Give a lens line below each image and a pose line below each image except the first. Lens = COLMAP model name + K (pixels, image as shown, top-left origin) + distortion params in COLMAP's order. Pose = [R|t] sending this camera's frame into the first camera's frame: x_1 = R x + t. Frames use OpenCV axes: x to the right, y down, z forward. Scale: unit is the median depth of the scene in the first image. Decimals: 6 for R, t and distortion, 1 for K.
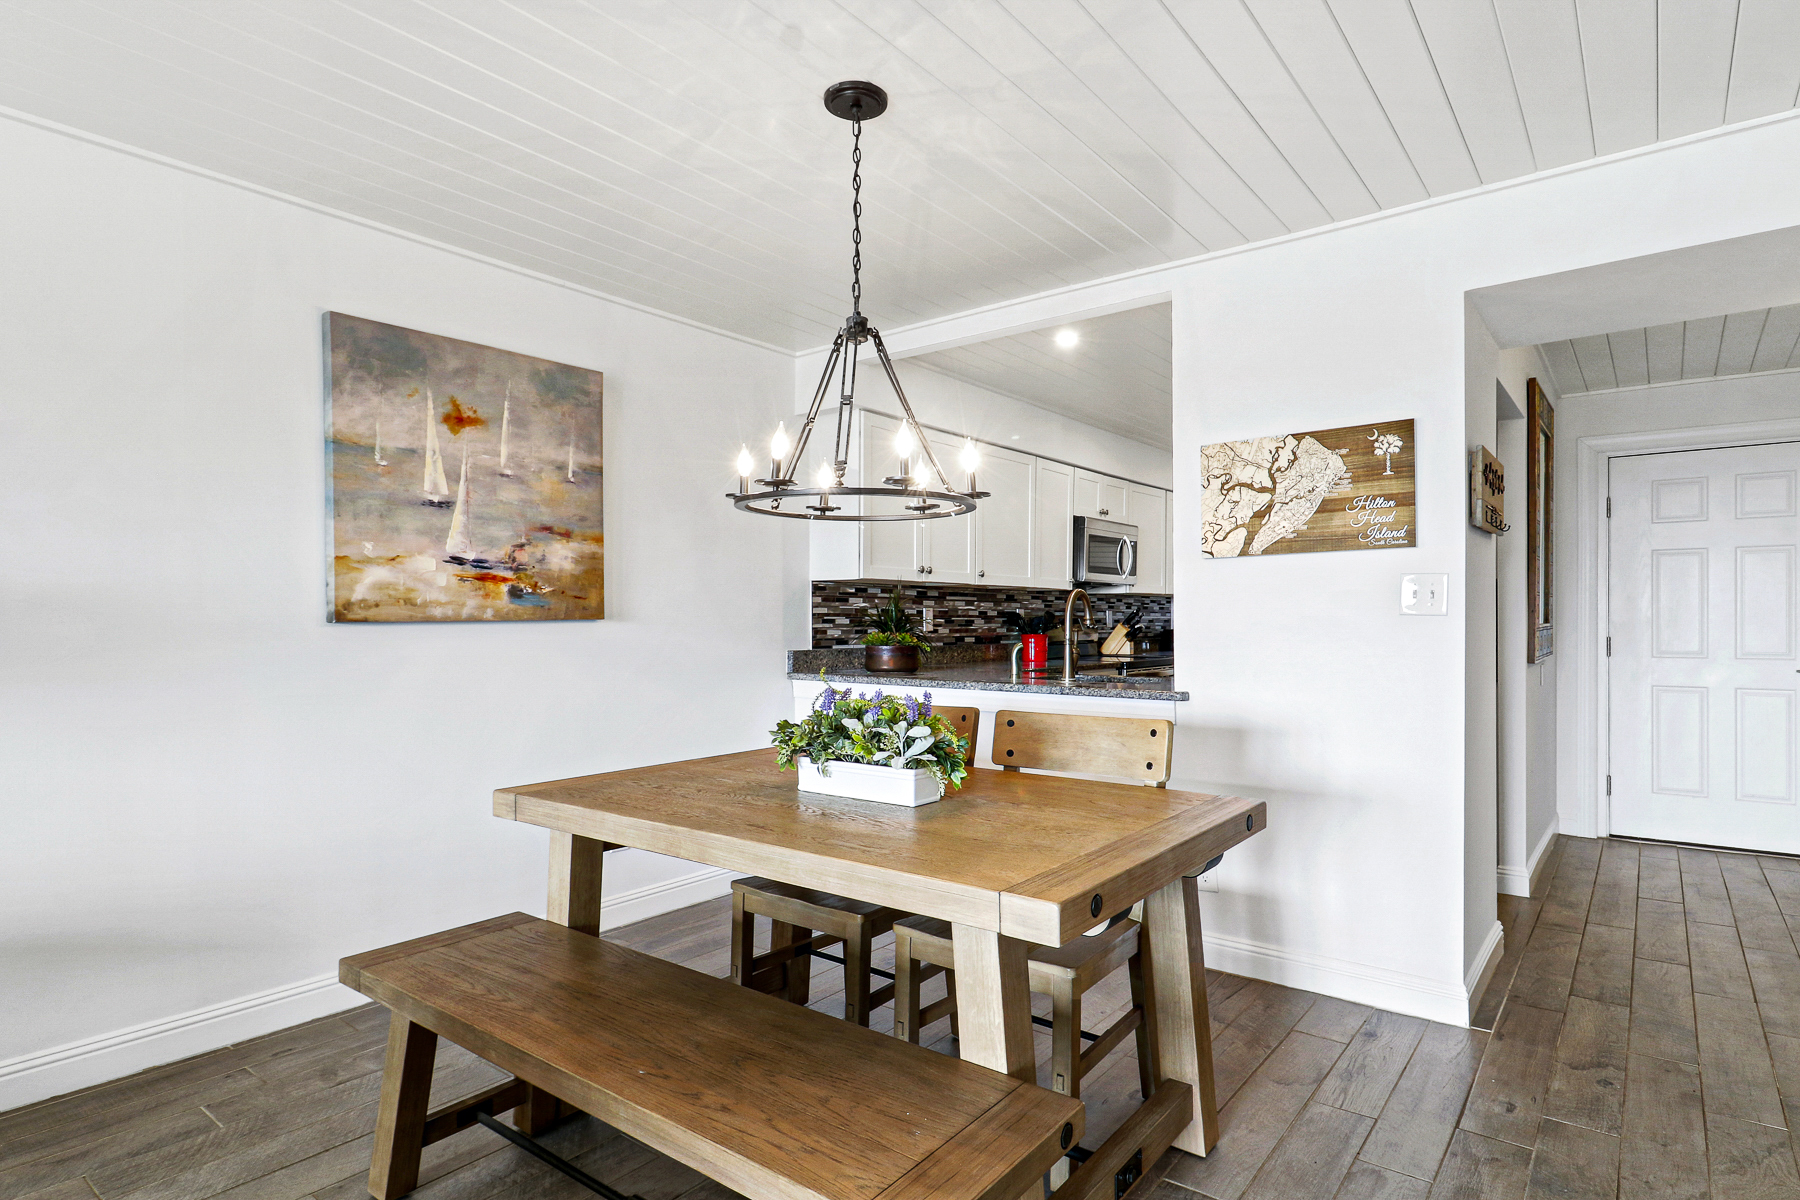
lens RADIAL K [[964.4, 0, 905.9], [0, 964.4, 621.7], [0, 0, 1]] dist [0.018414, -0.000688]
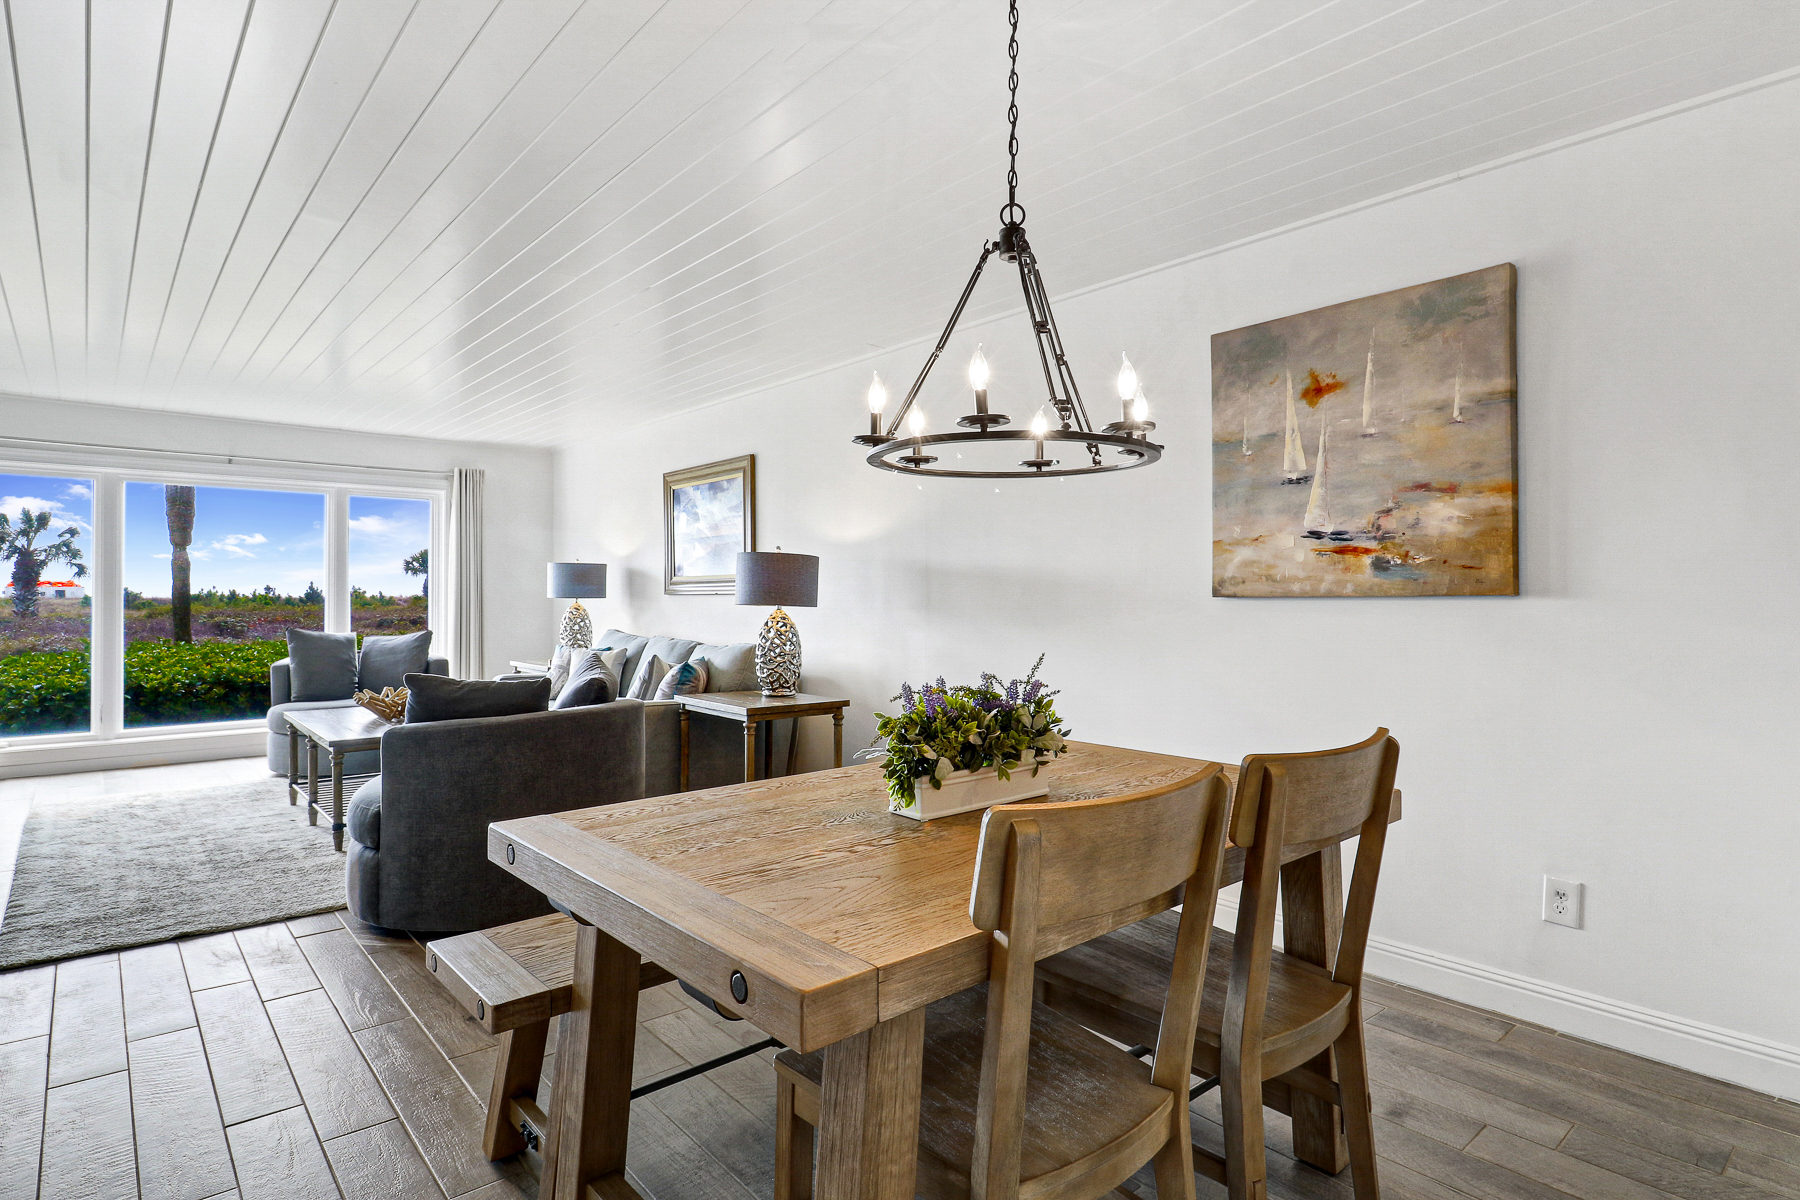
lens RADIAL K [[943.3, 0, 905.9], [0, 943.3, 605.0], [0, 0, 1]] dist [0.004259, -0.000344]
pose [[-0.201873, 0.011844, -0.979340, 0.552374], [-0.004850, 0.999903, 0.013092, -0.002553], [0.979400, 0.007393, -0.201796, 0.778765]]
